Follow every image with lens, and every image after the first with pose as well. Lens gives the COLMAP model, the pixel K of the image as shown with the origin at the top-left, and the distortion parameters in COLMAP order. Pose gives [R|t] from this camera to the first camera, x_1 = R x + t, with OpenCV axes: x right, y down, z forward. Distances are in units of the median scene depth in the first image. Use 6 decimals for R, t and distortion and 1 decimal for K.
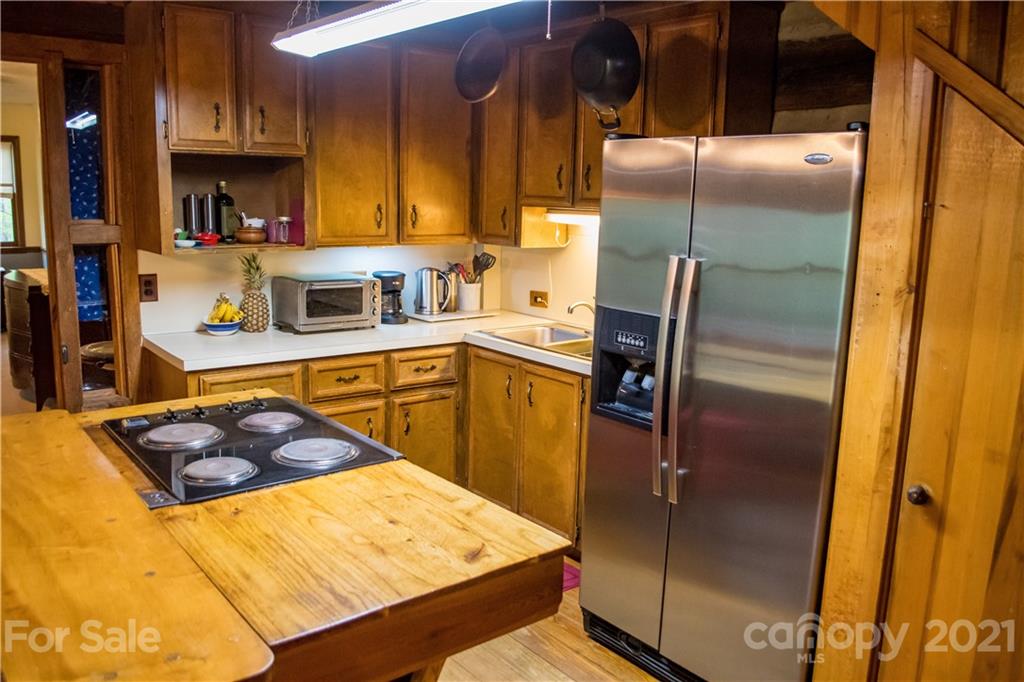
lens RADIAL K [[808.9, 0, 513.8], [0, 808.9, 346.6], [0, 0, 1]] dist [-0.082360, 0.005010]
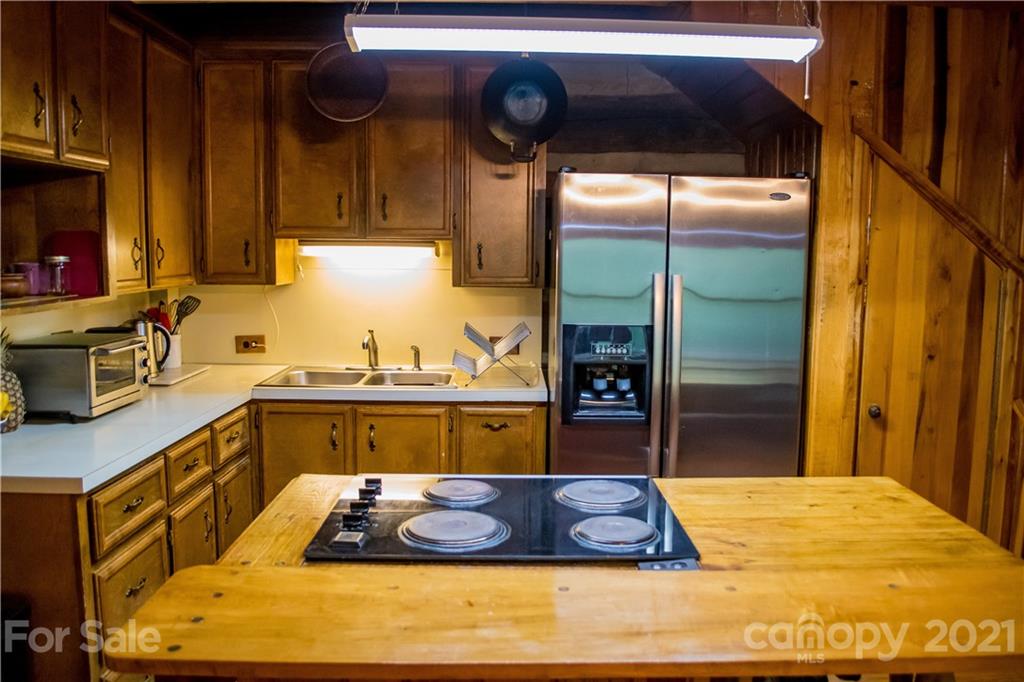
lens RADIAL K [[808.9, 0, 536.2], [0, 808.9, 344.3], [0, 0, 1]] dist [-0.082360, 0.005010]
pose [[0.612753, -0.111814, 0.782324, -0.809060], [0.148155, 0.988641, 0.025261, -0.060108], [-0.776263, 0.100427, 0.622359, 0.375780]]
